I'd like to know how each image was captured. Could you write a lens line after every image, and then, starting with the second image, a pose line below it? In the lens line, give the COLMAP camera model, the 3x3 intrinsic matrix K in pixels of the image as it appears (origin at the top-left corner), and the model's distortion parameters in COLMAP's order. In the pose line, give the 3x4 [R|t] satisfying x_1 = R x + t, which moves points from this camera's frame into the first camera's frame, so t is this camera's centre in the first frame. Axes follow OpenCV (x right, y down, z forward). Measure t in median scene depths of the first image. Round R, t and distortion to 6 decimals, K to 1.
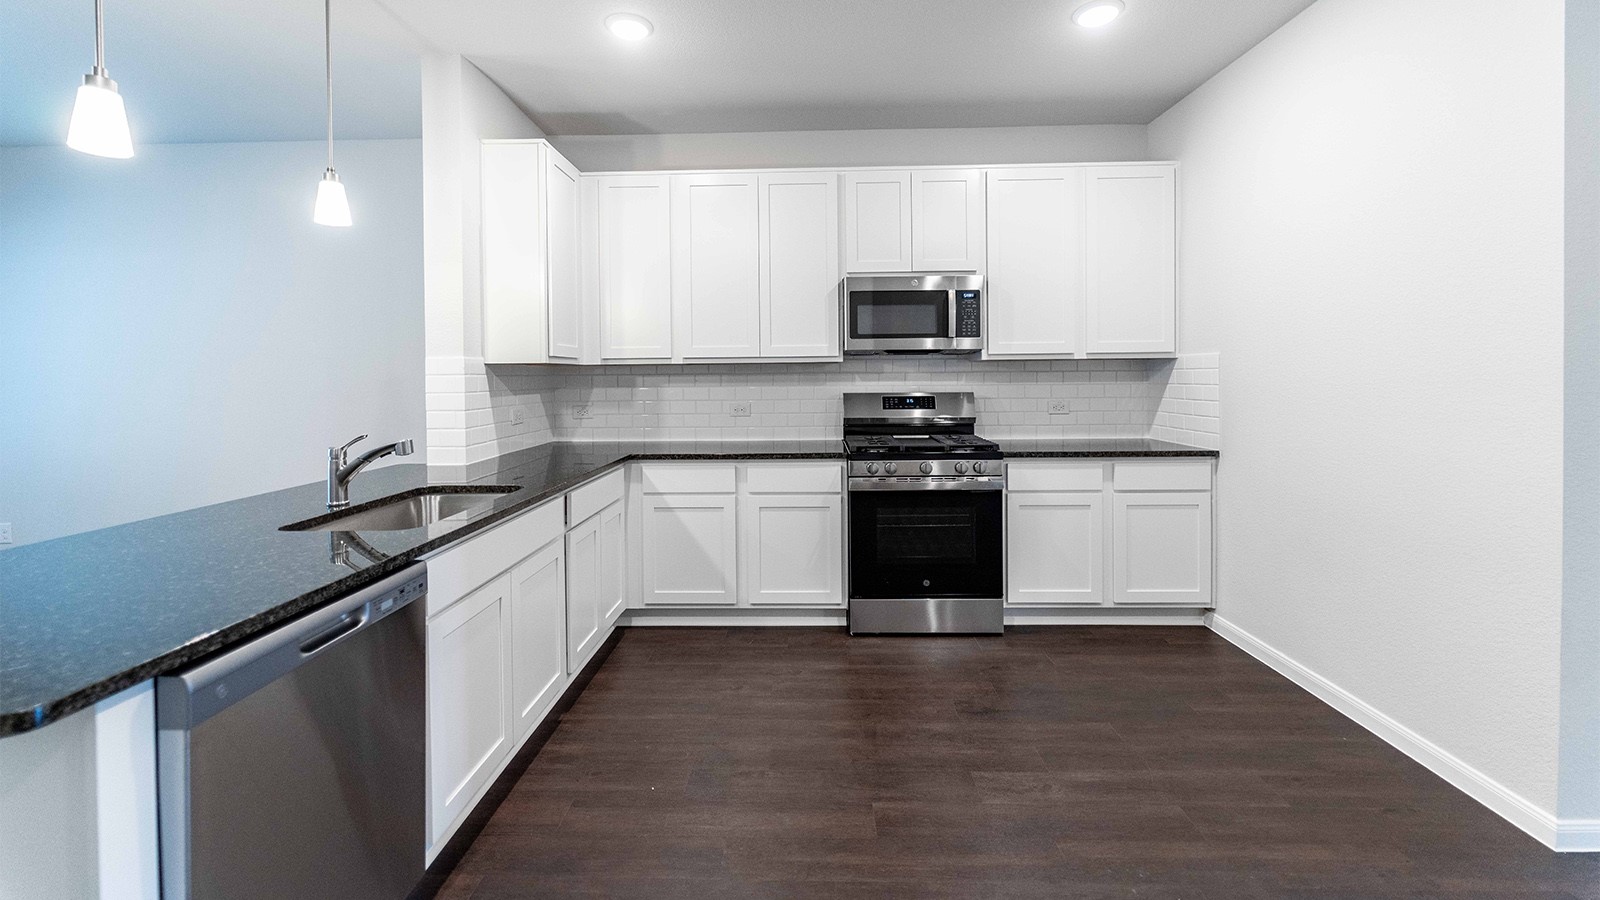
lens RADIAL K [[642.2, 0, 796.8], [0, 642.2, 384.0], [0, 0, 1]] dist [0.000429, 0.000263]
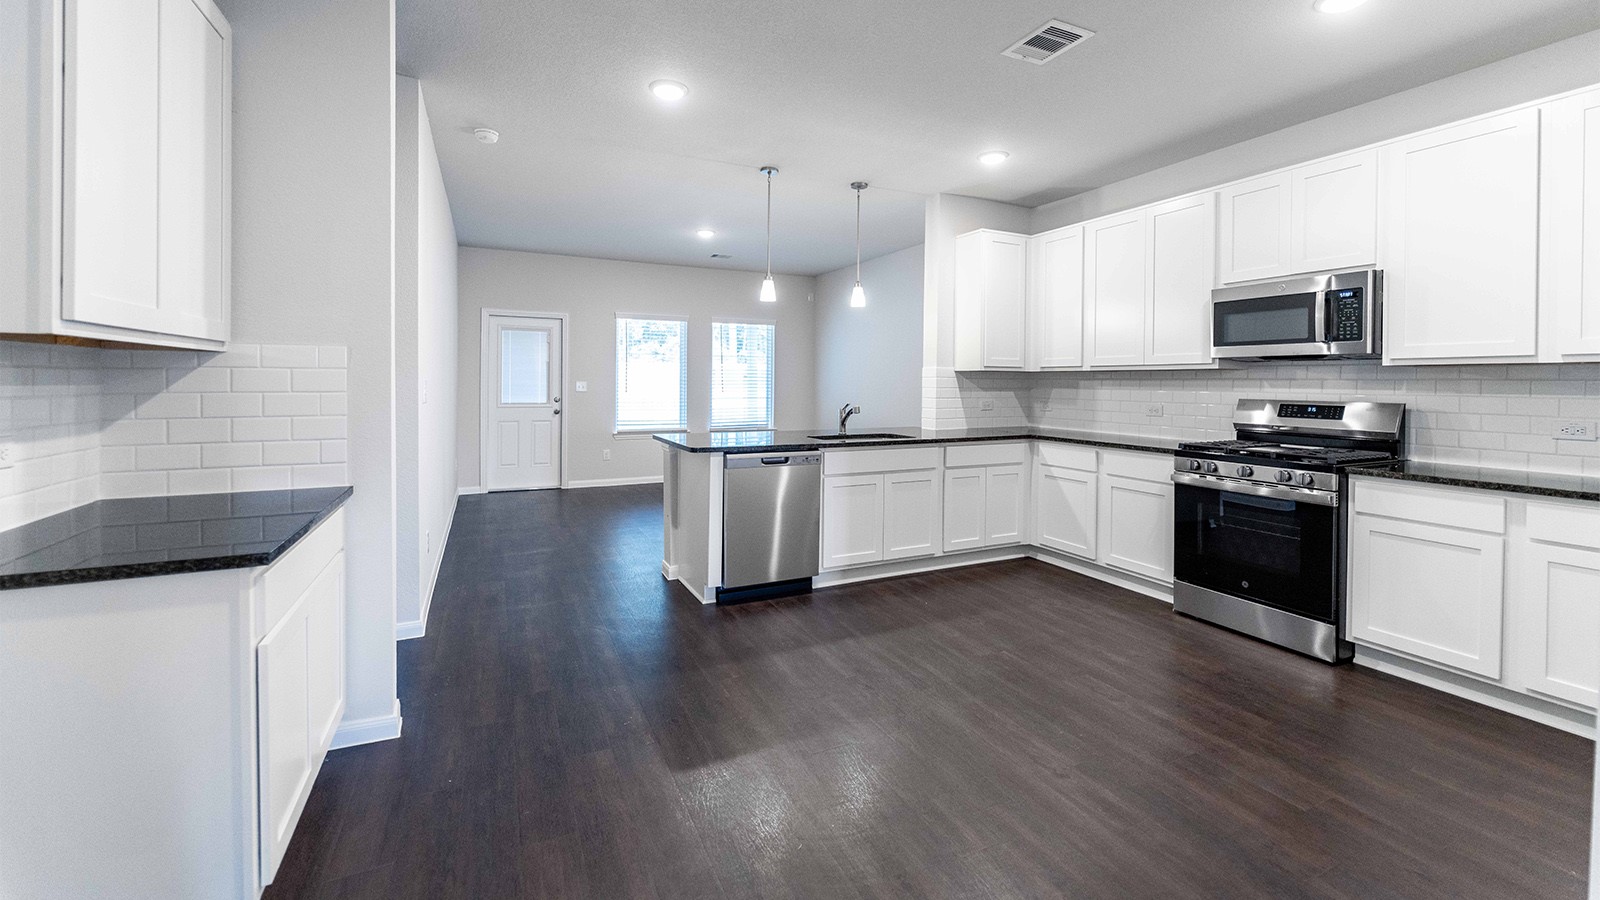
lens RADIAL K [[642.2, 0, 796.8], [0, 642.2, 384.0], [0, 0, 1]] dist [0.000429, 0.000263]
pose [[0.450313, 0.016642, -0.892716, 0.715758], [-0.022338, 0.999723, 0.007369, -0.001392], [0.892591, 0.016623, 0.450560, -0.097164]]
